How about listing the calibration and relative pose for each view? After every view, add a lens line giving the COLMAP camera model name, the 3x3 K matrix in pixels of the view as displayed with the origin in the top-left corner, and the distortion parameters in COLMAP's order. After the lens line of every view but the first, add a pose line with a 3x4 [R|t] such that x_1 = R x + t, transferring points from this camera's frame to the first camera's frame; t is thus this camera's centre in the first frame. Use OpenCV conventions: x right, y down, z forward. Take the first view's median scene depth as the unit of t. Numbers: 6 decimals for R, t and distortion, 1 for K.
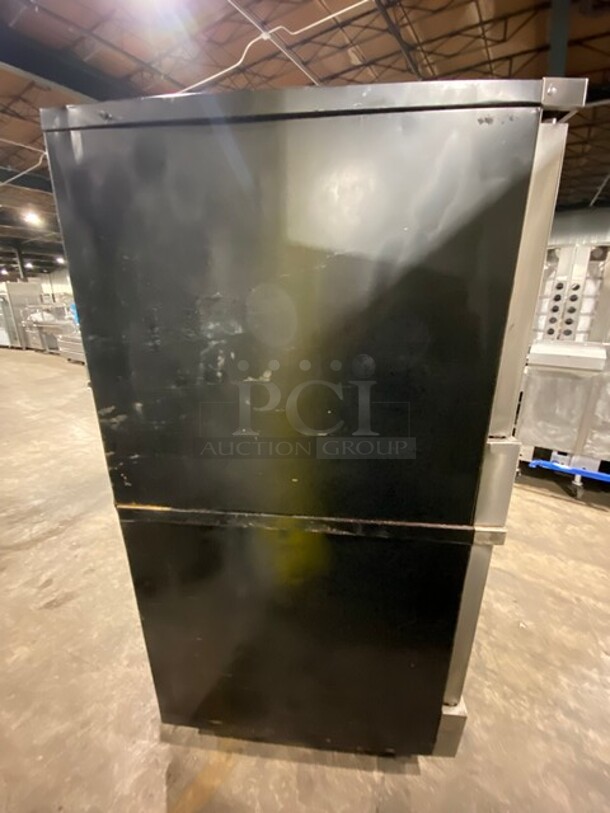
lens RADIAL K [[343.0, 0, 305.0], [0, 343.0, 406.5], [0, 0, 1]] dist [-0.000604, -0.000102]
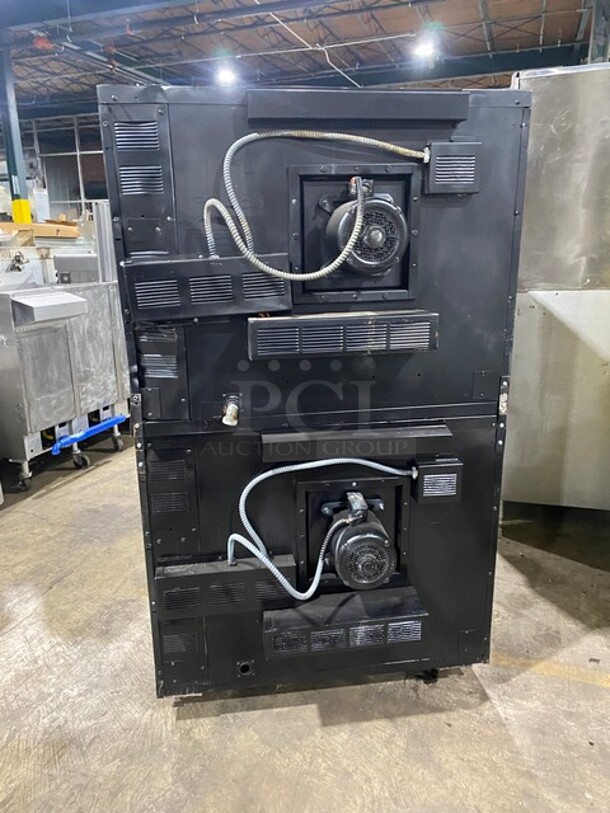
lens RADIAL K [[630.3, 0, 305.0], [0, 630.3, 406.5], [0, 0, 1]] dist [0.034940, -0.003074]
pose [[-0.248864, -0.232715, 0.940165, -0.817249], [0.330489, 0.892041, 0.308285, -0.179268], [-0.910408, 0.387436, -0.145087, 0.671712]]
